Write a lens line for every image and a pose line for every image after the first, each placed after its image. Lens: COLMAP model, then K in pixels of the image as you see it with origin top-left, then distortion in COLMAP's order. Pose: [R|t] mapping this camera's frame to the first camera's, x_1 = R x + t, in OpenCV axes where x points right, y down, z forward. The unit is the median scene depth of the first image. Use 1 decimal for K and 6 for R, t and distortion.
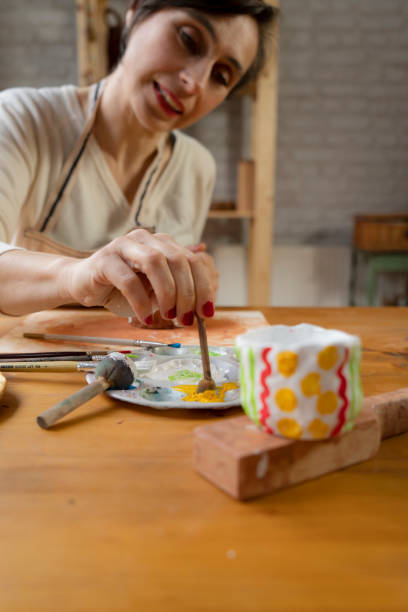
lens RADIAL K [[538.4, 0, 204.0], [0, 538.4, 306.0], [0, 0, 1]] dist [0.037721, 0.013800]
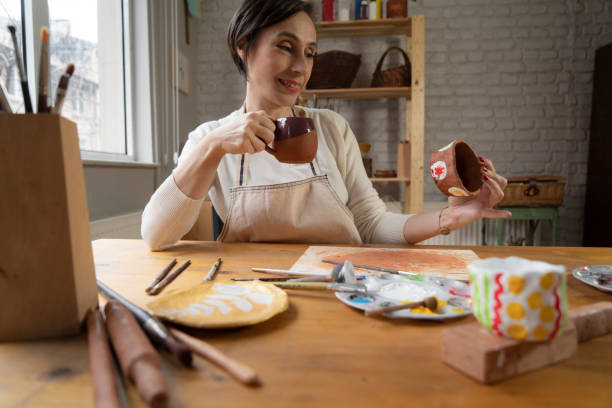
lens RADIAL K [[394.5, 0, 306.0], [0, 394.5, 204.0], [0, 0, 1]] dist [0.005985, 0.003328]
pose [[0.994257, -0.007721, -0.106738, -0.263439], [-0.003601, 0.994415, -0.105477, 0.006290], [0.106956, 0.105255, 0.988677, -0.102318]]
